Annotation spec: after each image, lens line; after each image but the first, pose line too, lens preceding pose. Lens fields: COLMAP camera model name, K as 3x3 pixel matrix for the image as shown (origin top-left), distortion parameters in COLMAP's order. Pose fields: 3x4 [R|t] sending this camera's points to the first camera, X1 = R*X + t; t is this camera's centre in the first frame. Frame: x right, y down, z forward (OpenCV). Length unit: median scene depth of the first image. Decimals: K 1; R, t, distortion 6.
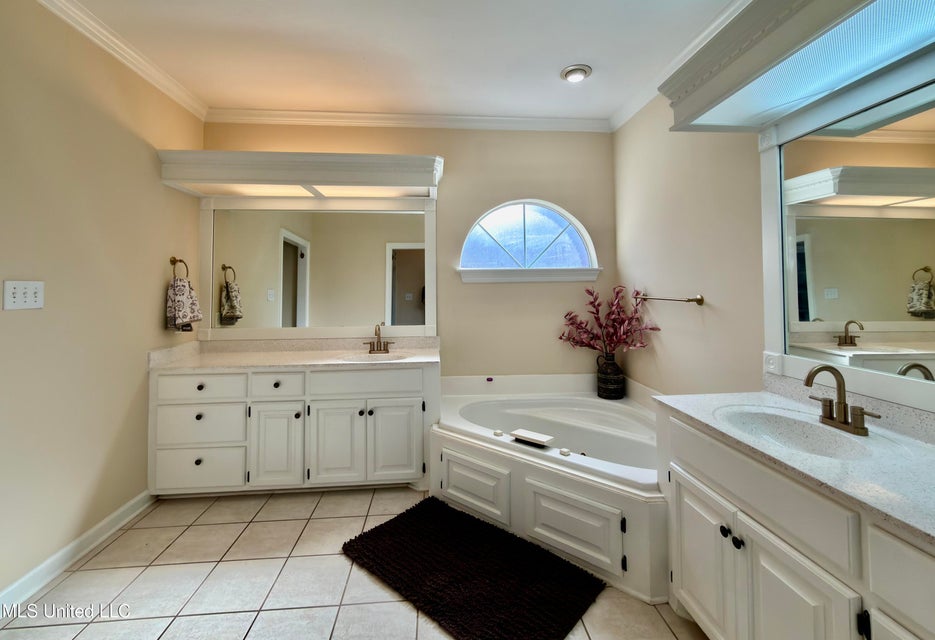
lens RADIAL K [[397.4, 0, 466.0], [0, 397.4, 276.2], [0, 0, 1]] dist [-0.001253, 0.000062]
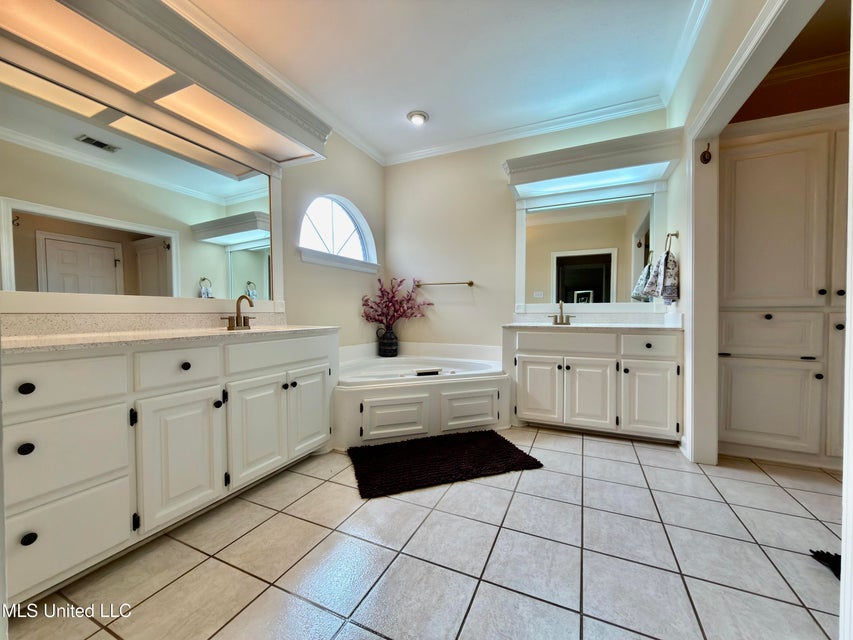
lens RADIAL K [[341.9, 0, 426.5], [0, 341.9, 320.0], [0, 0, 1]] dist [-0.000636, 0.000046]
pose [[0.488202, -0.012184, 0.872646, -0.757384], [-0.029568, 0.999098, 0.030492, 0.162240], [-0.872230, -0.040689, 0.487401, 0.356497]]
